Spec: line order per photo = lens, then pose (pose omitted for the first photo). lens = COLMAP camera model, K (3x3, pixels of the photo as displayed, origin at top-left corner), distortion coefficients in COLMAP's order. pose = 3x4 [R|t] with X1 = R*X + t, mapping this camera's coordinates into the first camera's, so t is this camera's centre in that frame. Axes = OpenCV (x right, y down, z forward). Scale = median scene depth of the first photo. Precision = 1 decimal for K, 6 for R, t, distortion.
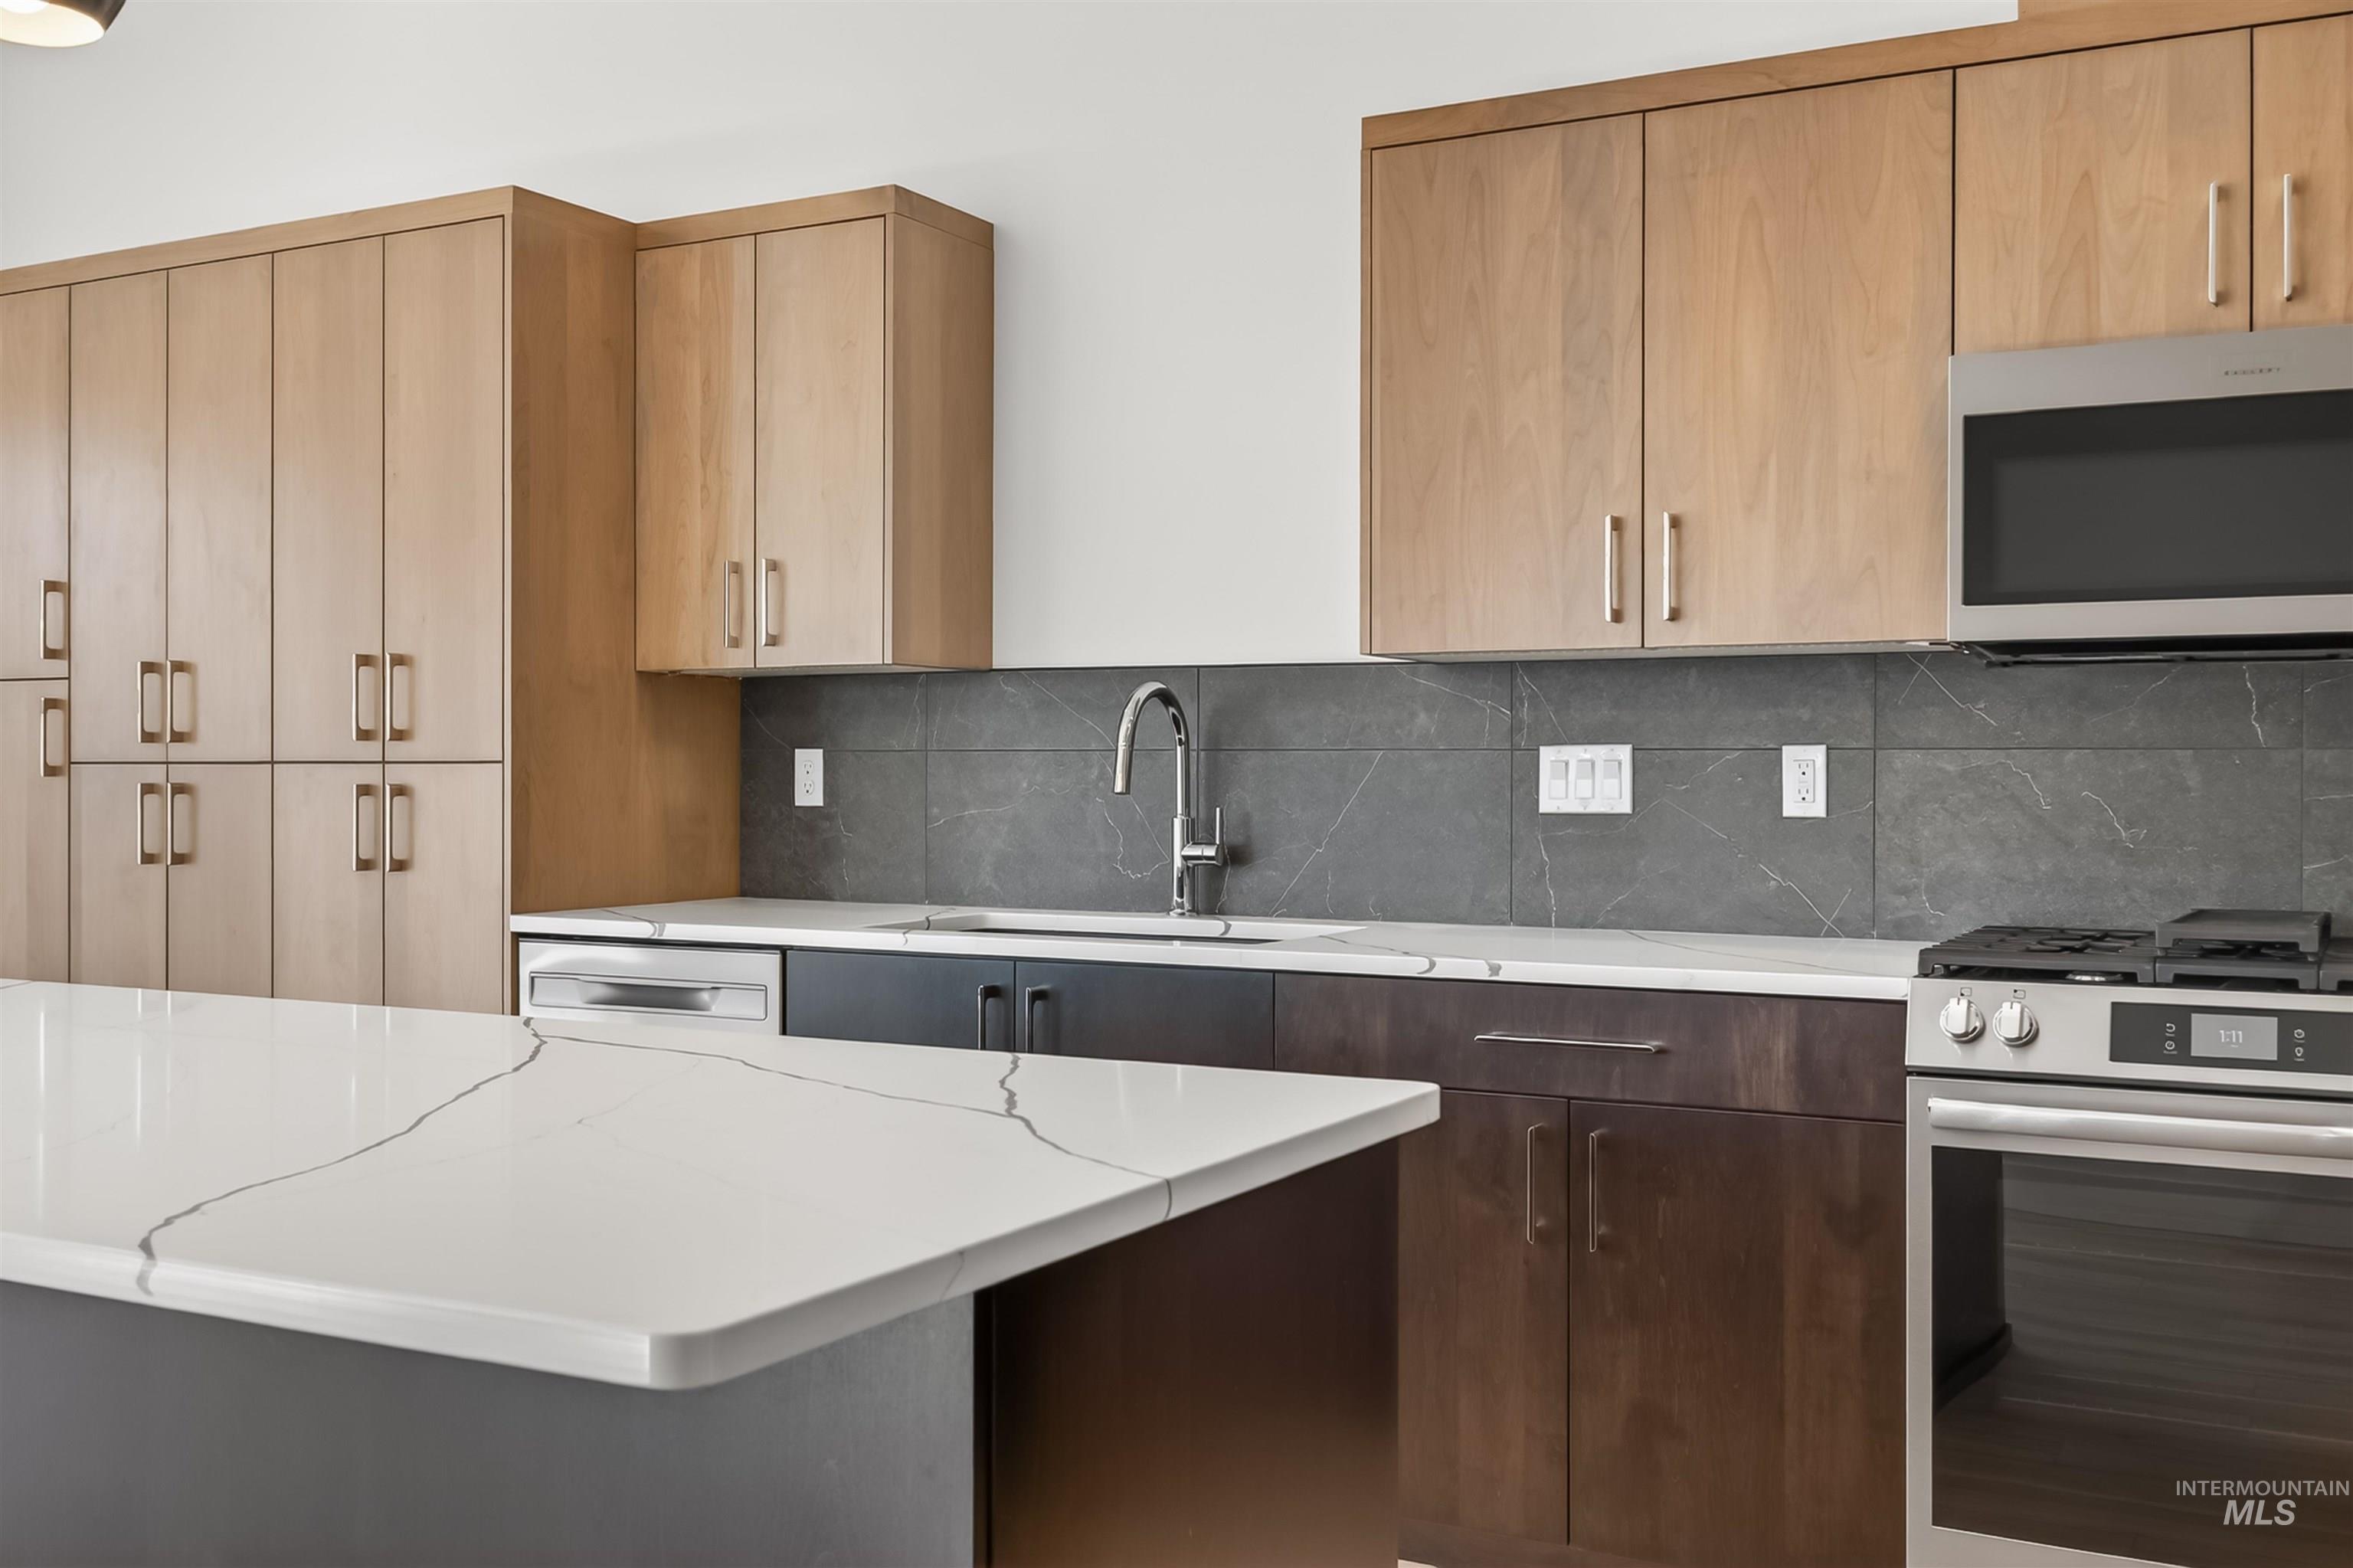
lens RADIAL K [[2251.1, 0, 1176.5], [0, 2251.1, 784.0], [0, 0, 1]] dist [0.000265, -0.004213]
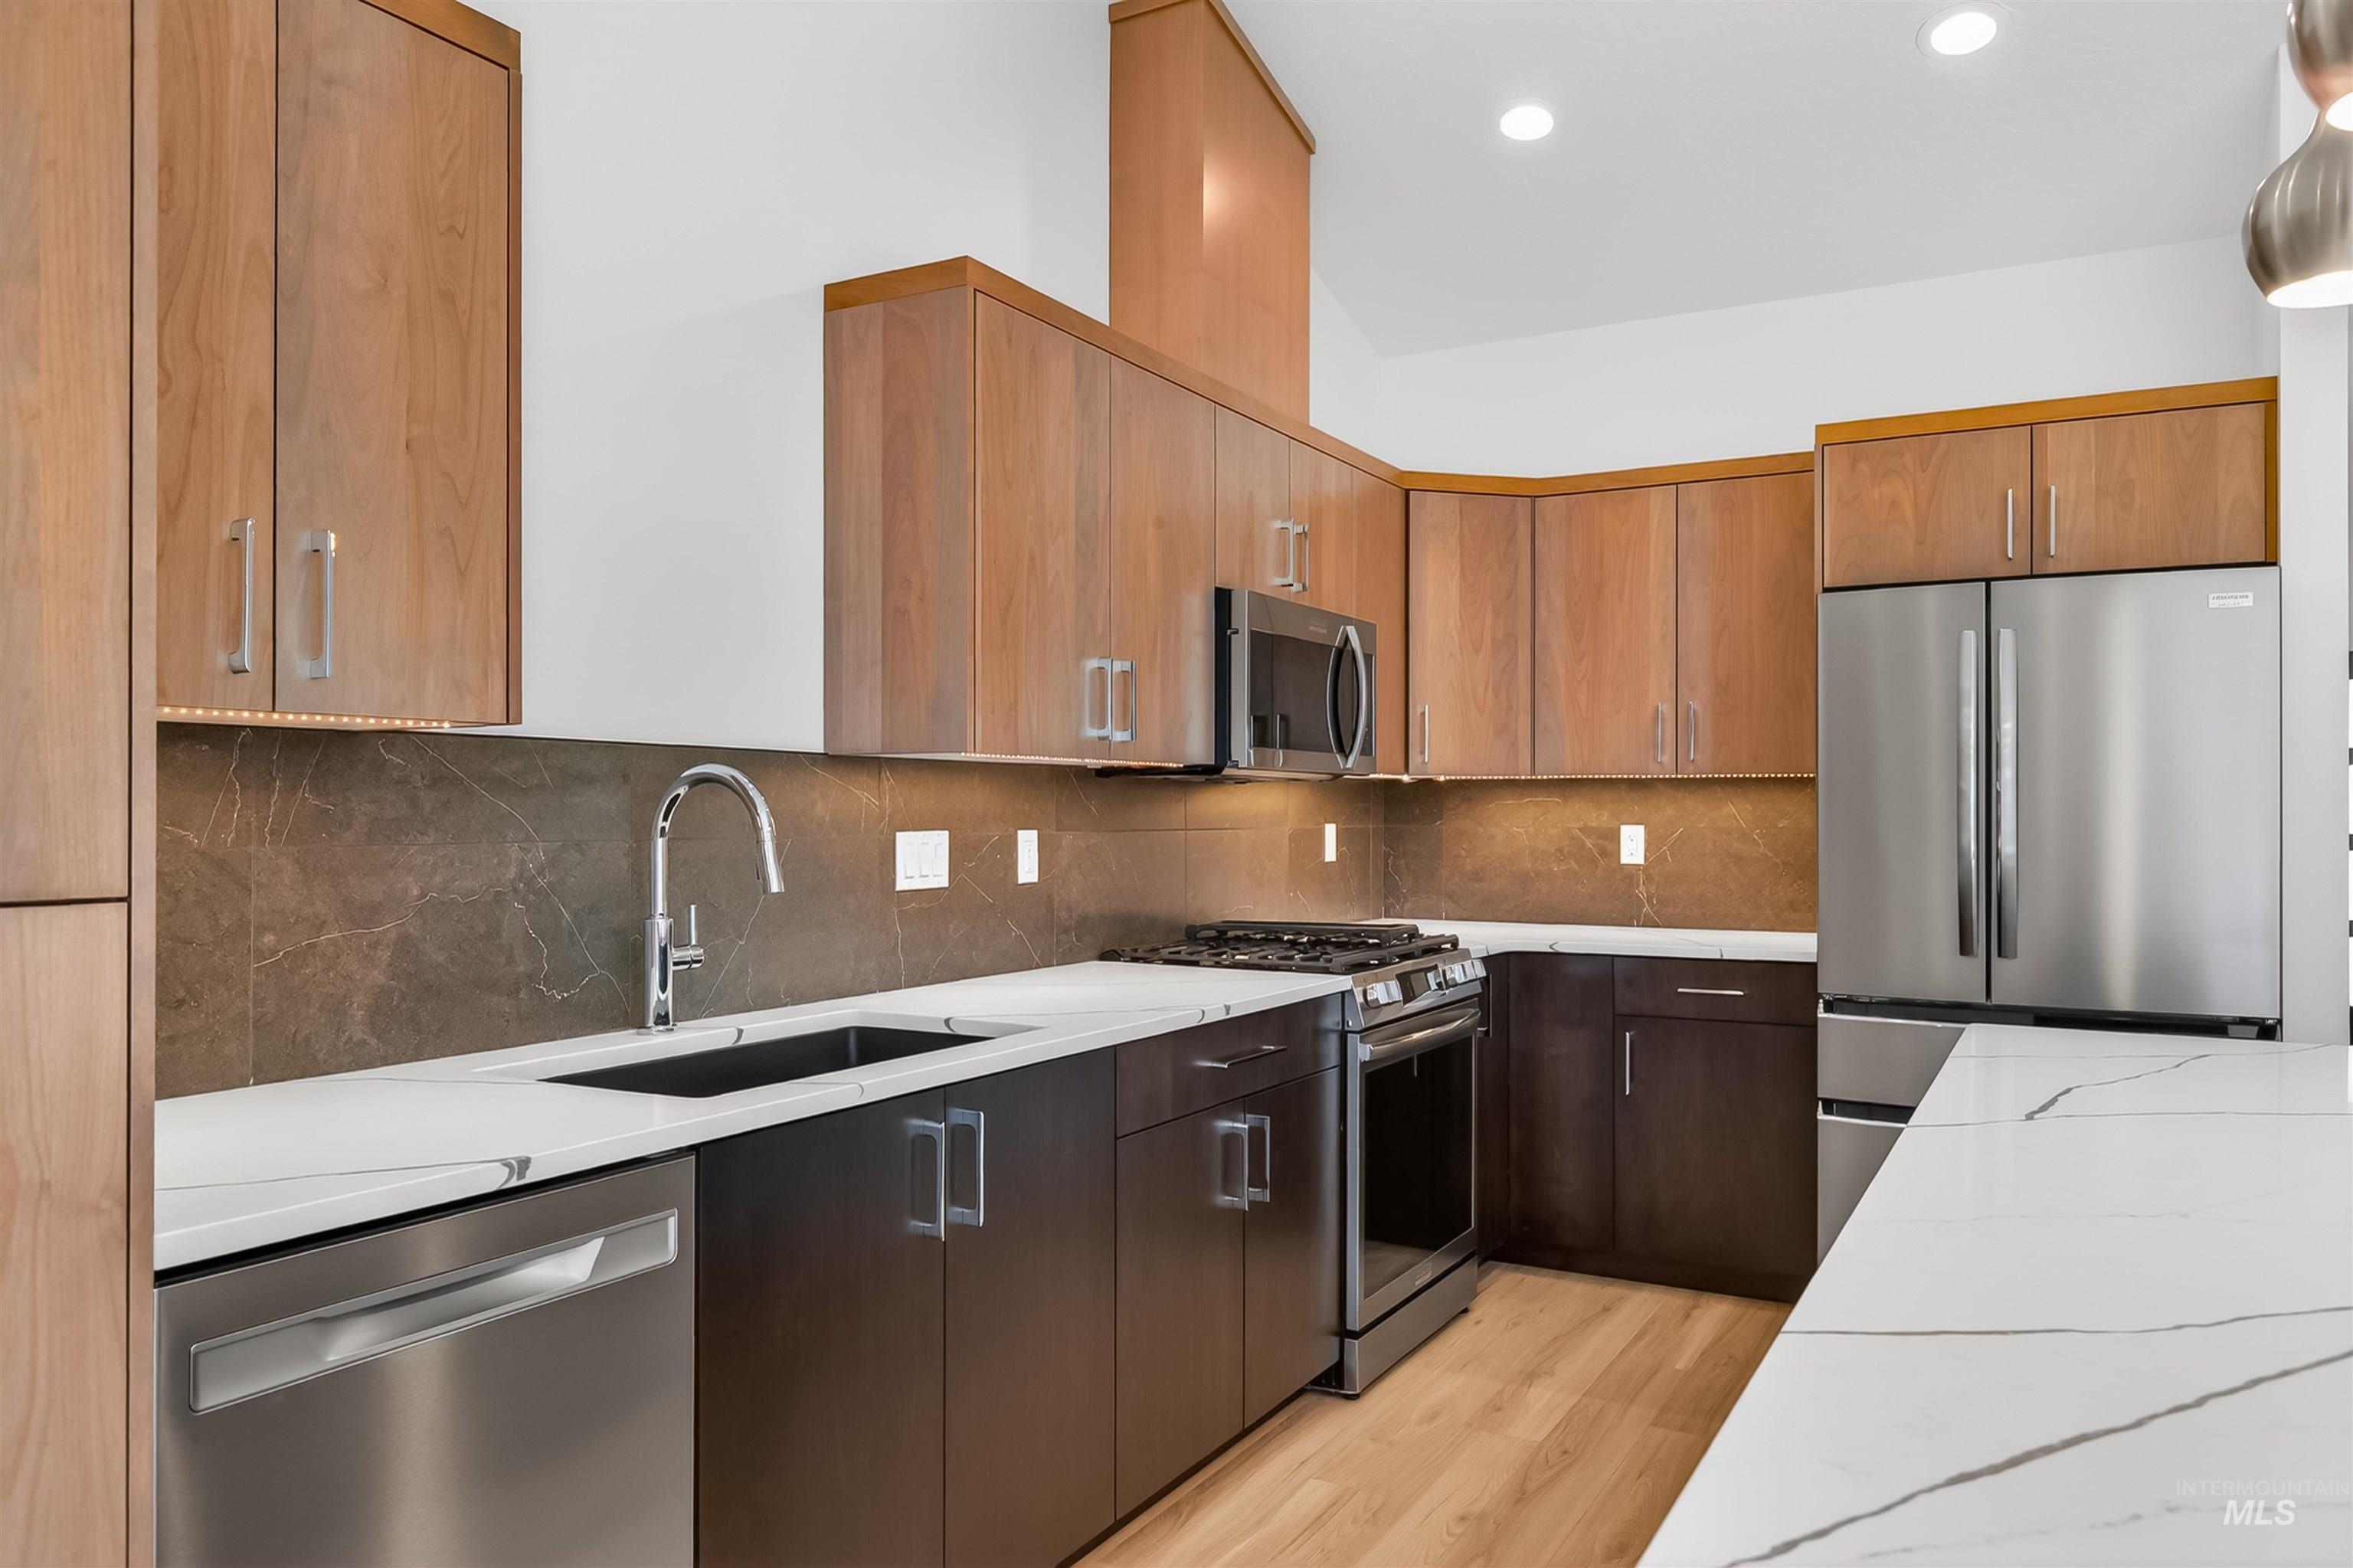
lens RADIAL K [[1633.3, 0, 1192.2], [0, 1633.3, 797.7], [0, 0, 1]] dist [0.002651, -0.002624]
pose [[0.007733, 0.006264, 0.999950, -0.680309], [0.004294, 0.999971, -0.006298, -0.029169], [-0.999961, 0.004343, 0.007705, 0.858972]]
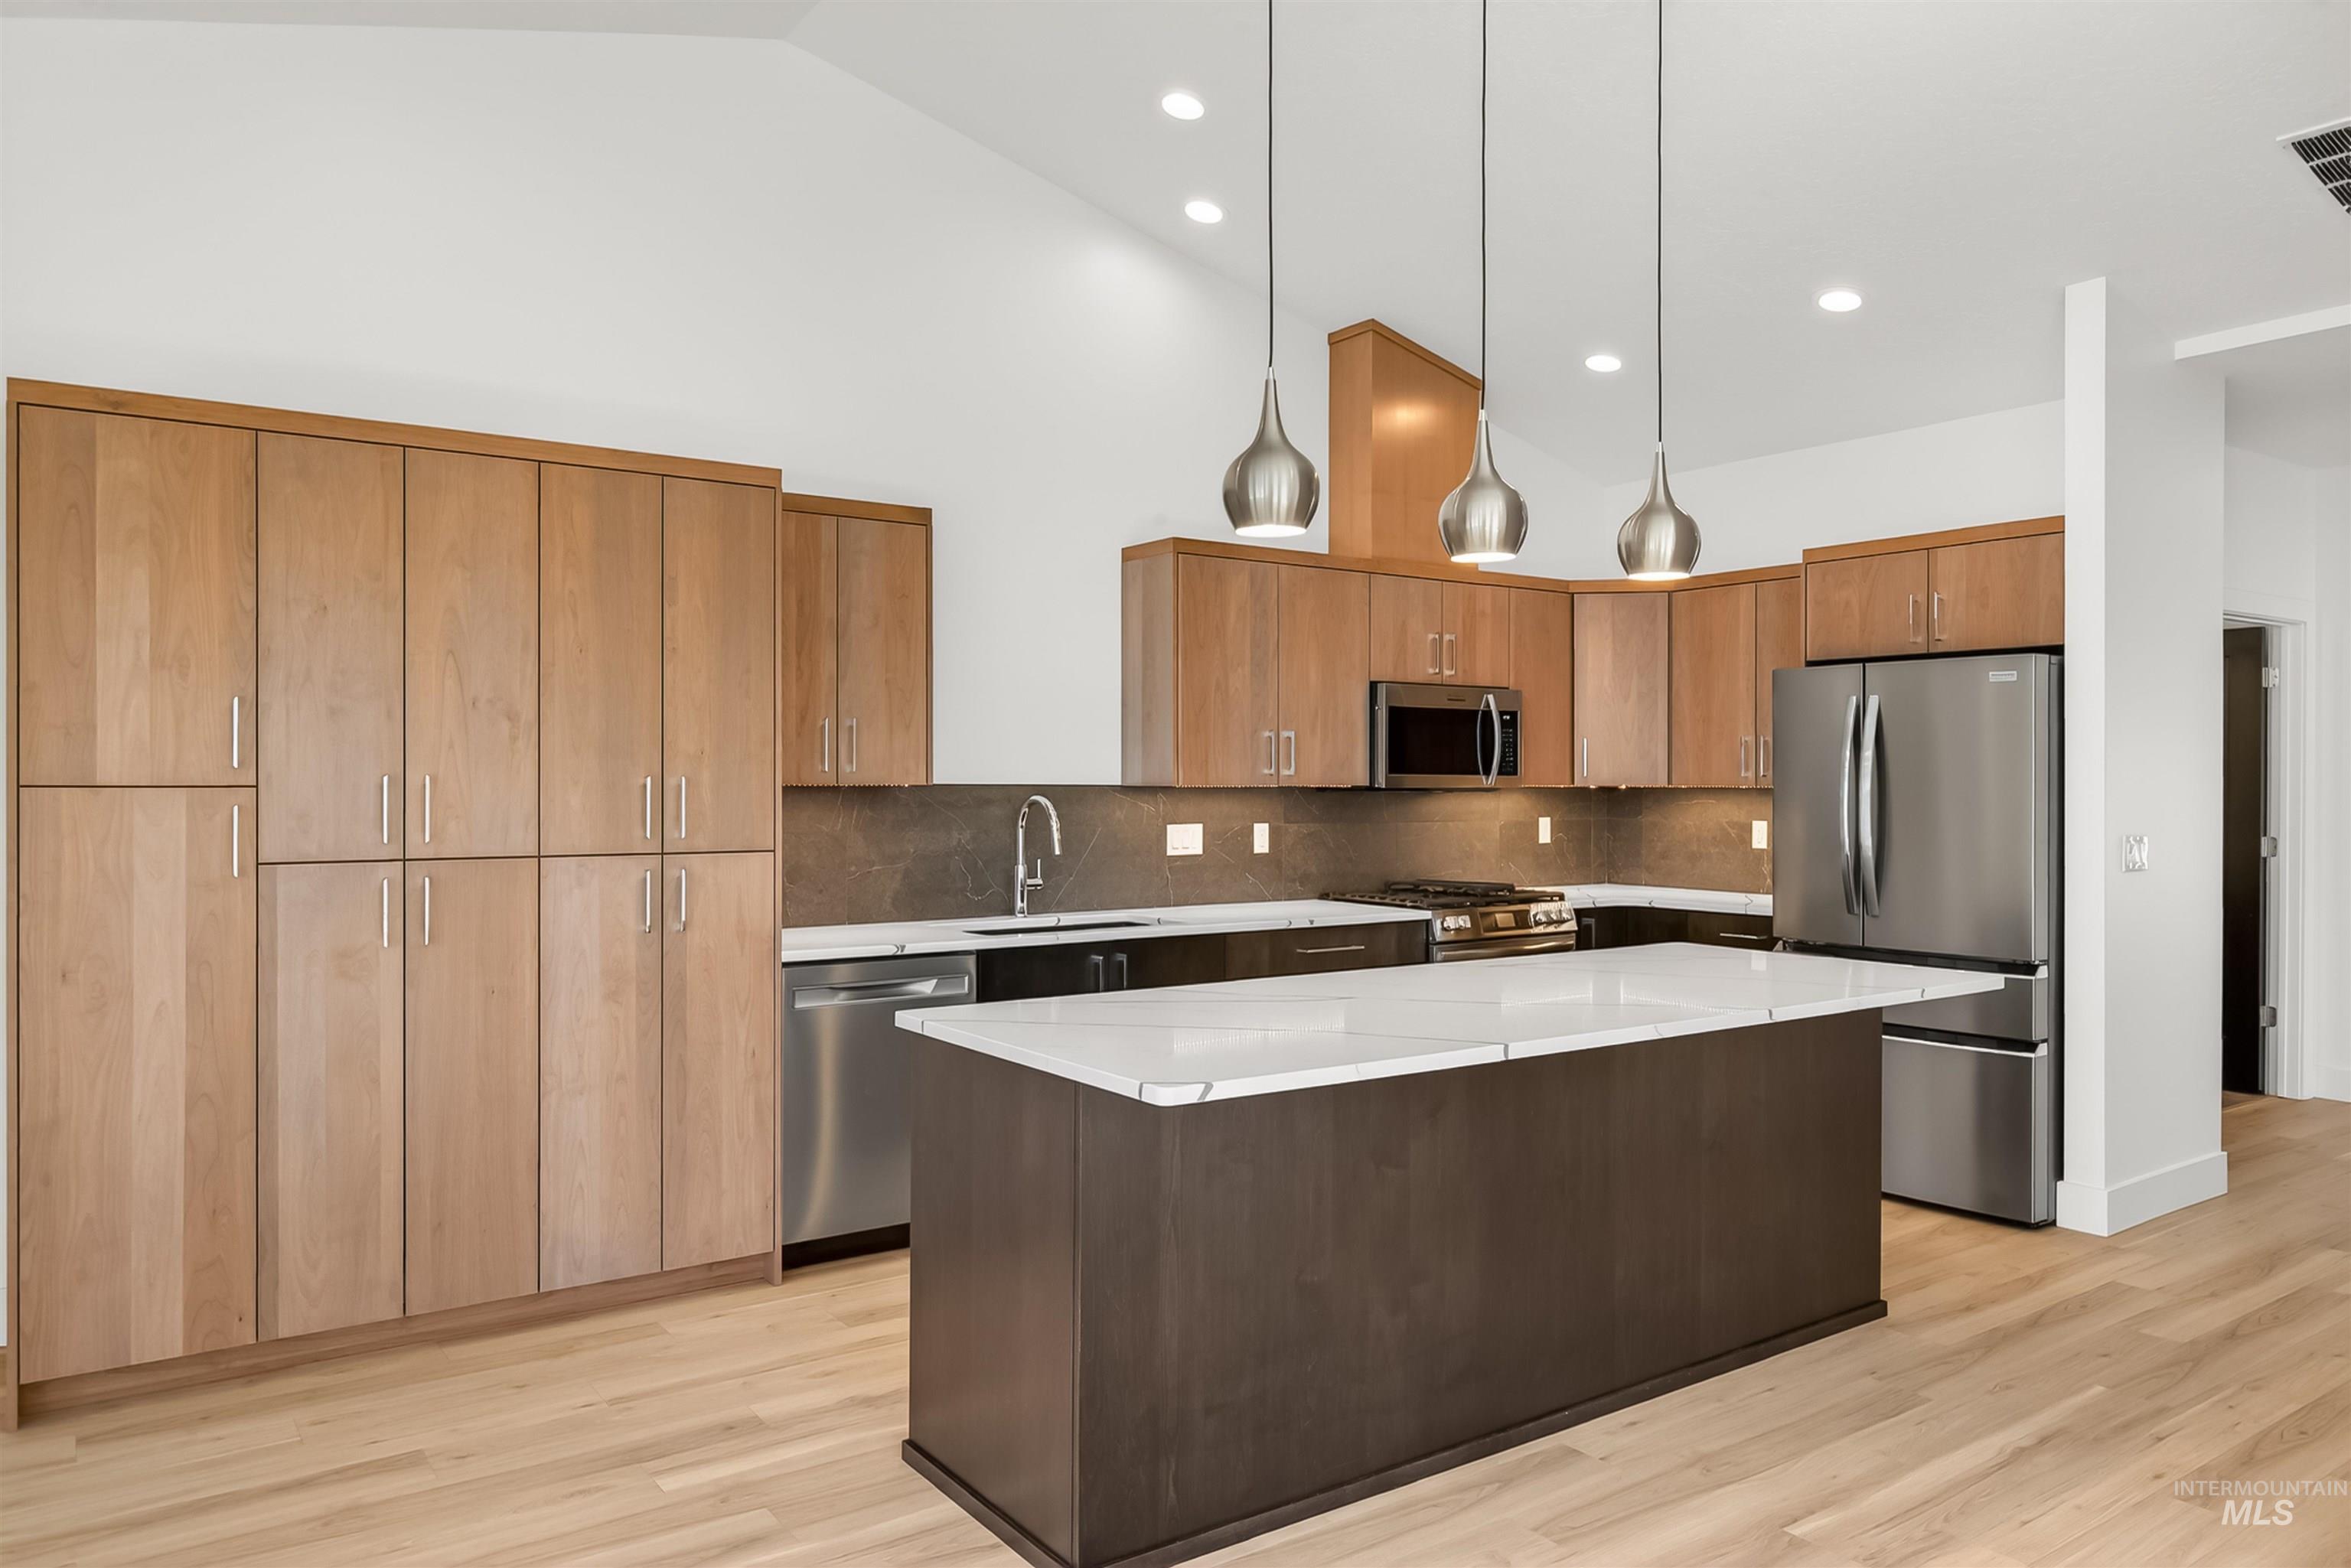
lens RADIAL K [[1567.9, 0, 1175.5], [0, 1567.9, 784.0], [0, 0, 1]] dist [-0.000391, 0.000129]
pose [[0.447744, -0.002381, 0.894159, -1.222477], [0.004583, 0.999989, 0.000368, -0.058338], [-0.894150, 0.003933, 0.447750, 0.314628]]
